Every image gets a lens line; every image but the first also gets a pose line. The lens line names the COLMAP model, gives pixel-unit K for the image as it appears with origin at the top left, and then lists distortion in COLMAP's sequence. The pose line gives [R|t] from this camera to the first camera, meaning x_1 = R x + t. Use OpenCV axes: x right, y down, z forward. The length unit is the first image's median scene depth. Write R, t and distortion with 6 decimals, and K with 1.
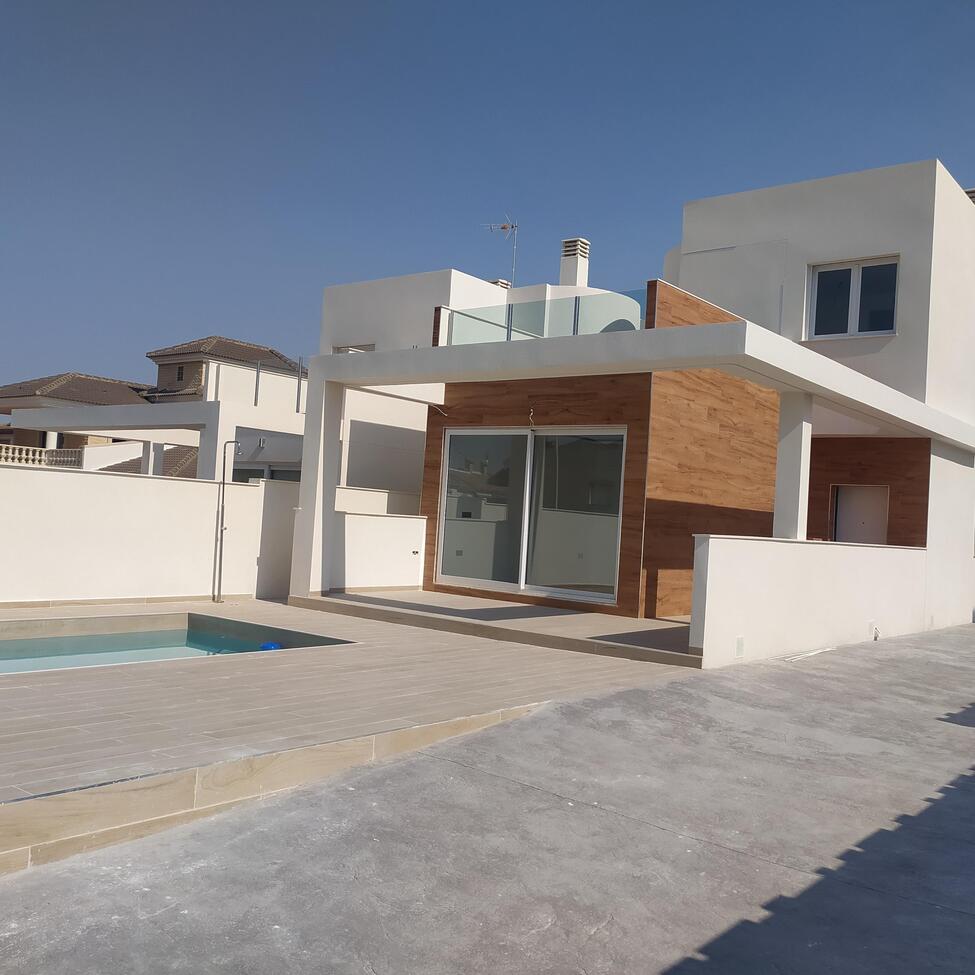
lens RADIAL K [[972.8, 0, 496.1], [0, 972.8, 487.1], [0, 0, 1]] dist [0.057659, -0.051763]
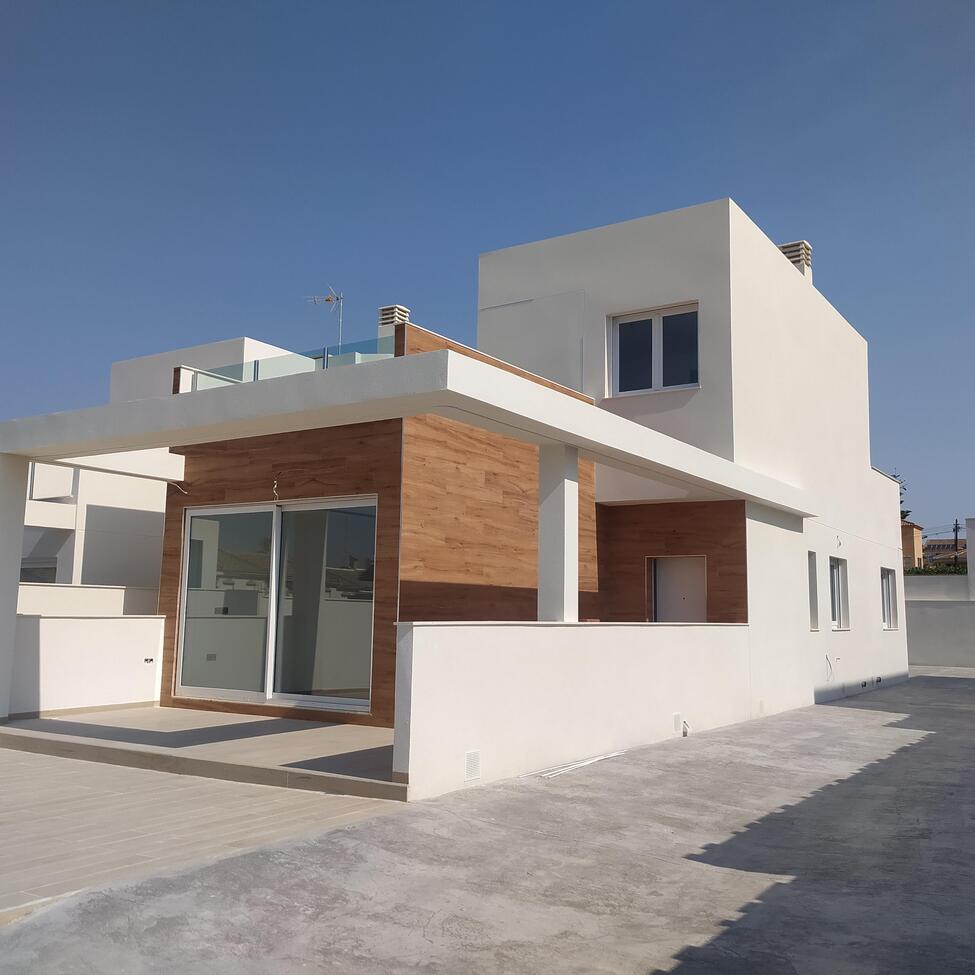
lens RADIAL K [[972.8, 0, 496.1], [0, 972.8, 487.1], [0, 0, 1]] dist [0.057659, -0.051763]
pose [[0.994902, -0.035986, 0.094206, 0.146093], [0.044585, 0.994869, -0.090822, 0.010468], [-0.090455, 0.094559, 0.991401, 0.147699]]
